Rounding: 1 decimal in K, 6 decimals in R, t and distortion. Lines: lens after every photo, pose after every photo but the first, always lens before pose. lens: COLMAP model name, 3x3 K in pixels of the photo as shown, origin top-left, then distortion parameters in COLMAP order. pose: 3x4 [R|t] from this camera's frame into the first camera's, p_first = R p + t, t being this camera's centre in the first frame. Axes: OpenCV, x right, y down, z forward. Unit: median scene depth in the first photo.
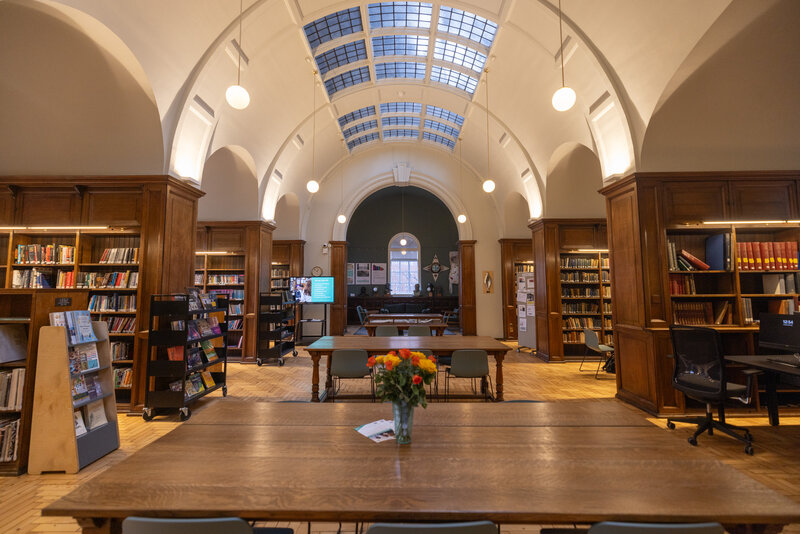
lens RADIAL K [[344.2, 0, 400.0], [0, 344.2, 267.0], [0, 0, 1]] dist [-0.053807, 0.011163]
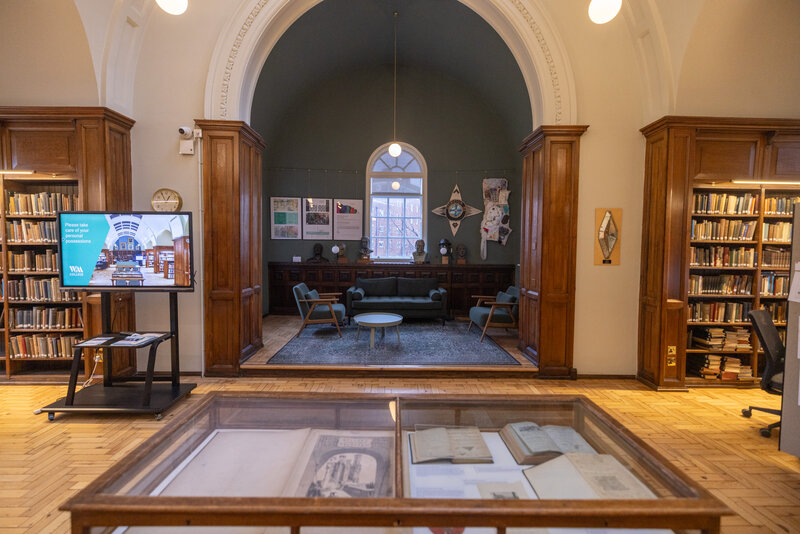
lens RADIAL K [[344.2, 0, 400.0], [0, 344.2, 267.0], [0, 0, 1]] dist [-0.053807, 0.011163]
pose [[0.999542, 0.008514, 0.029043, 0.003975], [-0.011857, 0.993064, 0.116978, 0.028899], [-0.027845, -0.117269, 0.992710, 0.472203]]
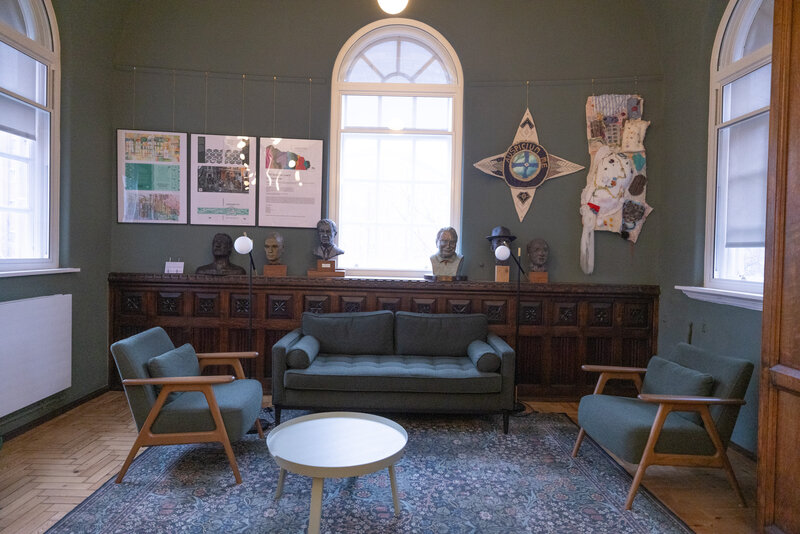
lens RADIAL K [[478.5, 0, 400.0], [0, 478.5, 267.0], [0, 0, 1]] dist [-0.001484, -0.000106]
pose [[0.999474, 0.022195, 0.023656, 0.009636], [-0.024257, 0.995576, 0.090772, 0.046188], [-0.021537, -0.091298, 0.995591, 0.665100]]
